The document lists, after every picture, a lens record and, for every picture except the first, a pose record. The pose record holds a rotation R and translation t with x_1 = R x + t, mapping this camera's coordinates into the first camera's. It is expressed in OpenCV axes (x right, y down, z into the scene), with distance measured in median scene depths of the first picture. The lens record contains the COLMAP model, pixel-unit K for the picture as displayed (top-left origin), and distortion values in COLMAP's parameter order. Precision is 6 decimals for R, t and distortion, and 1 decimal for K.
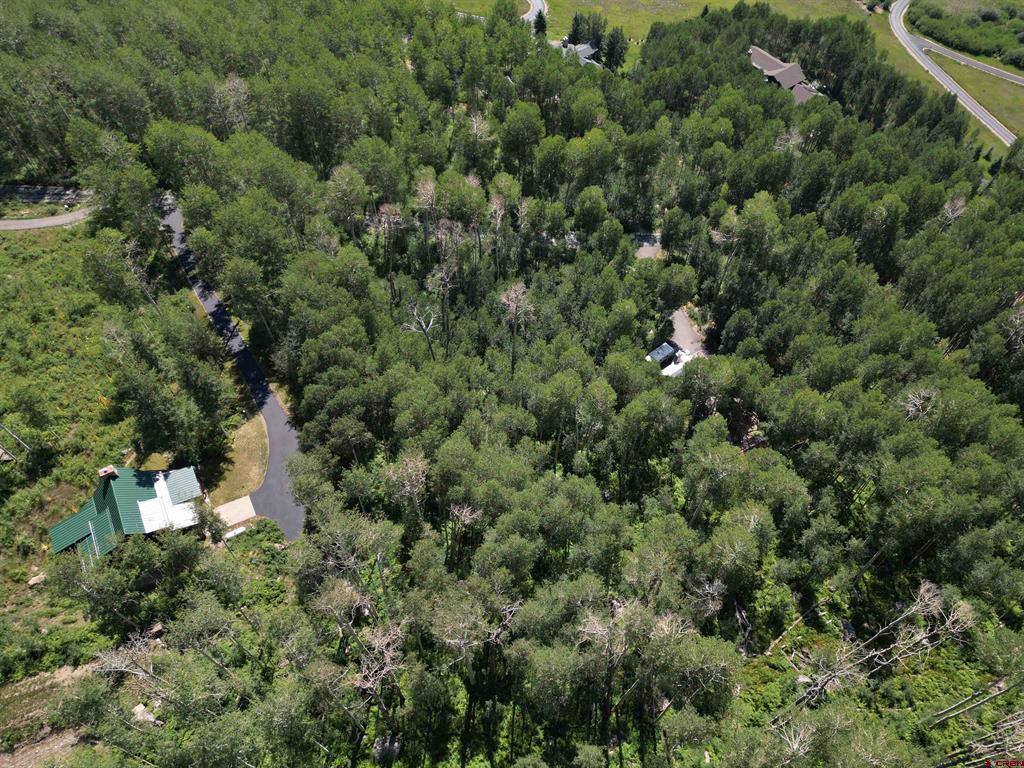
lens RADIAL K [[718.5, 0, 512.0], [0, 718.5, 384.0], [0, 0, 1]] dist [0.059028, -0.057371]
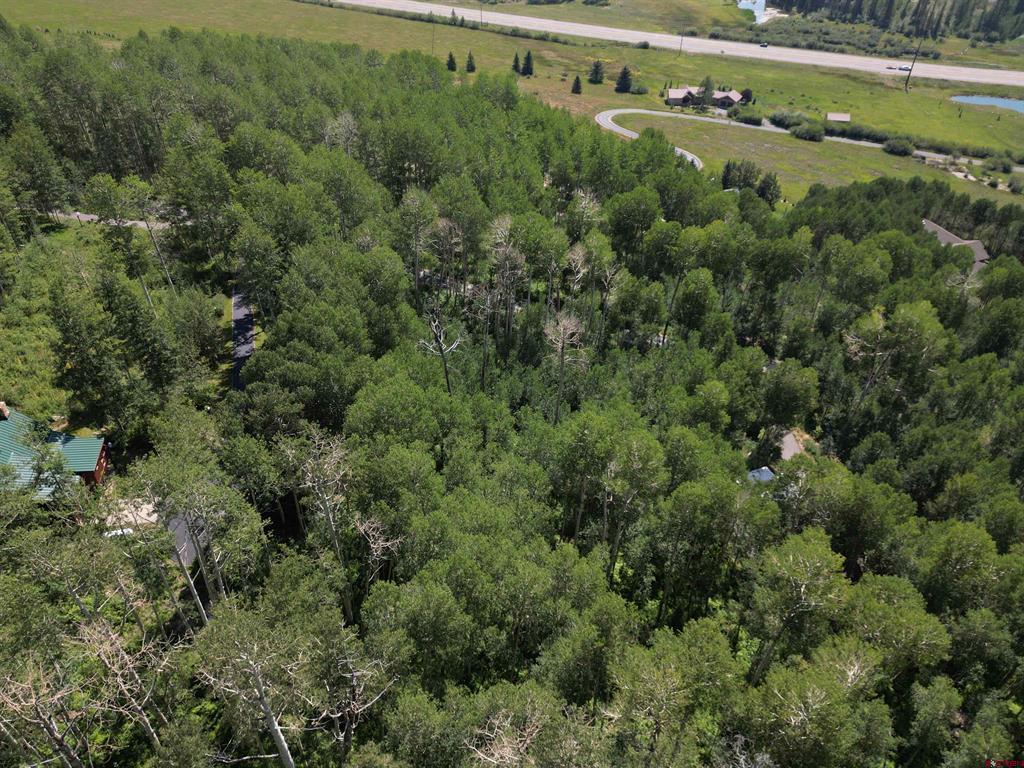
lens RADIAL K [[718.5, 0, 512.0], [0, 718.5, 384.0], [0, 0, 1]] dist [0.059028, -0.057371]
pose [[0.961806, 0.185570, -0.201228, 0.099117], [-0.233992, 0.938848, -0.252609, 0.119203], [0.142046, 0.290047, 0.946412, 0.234809]]
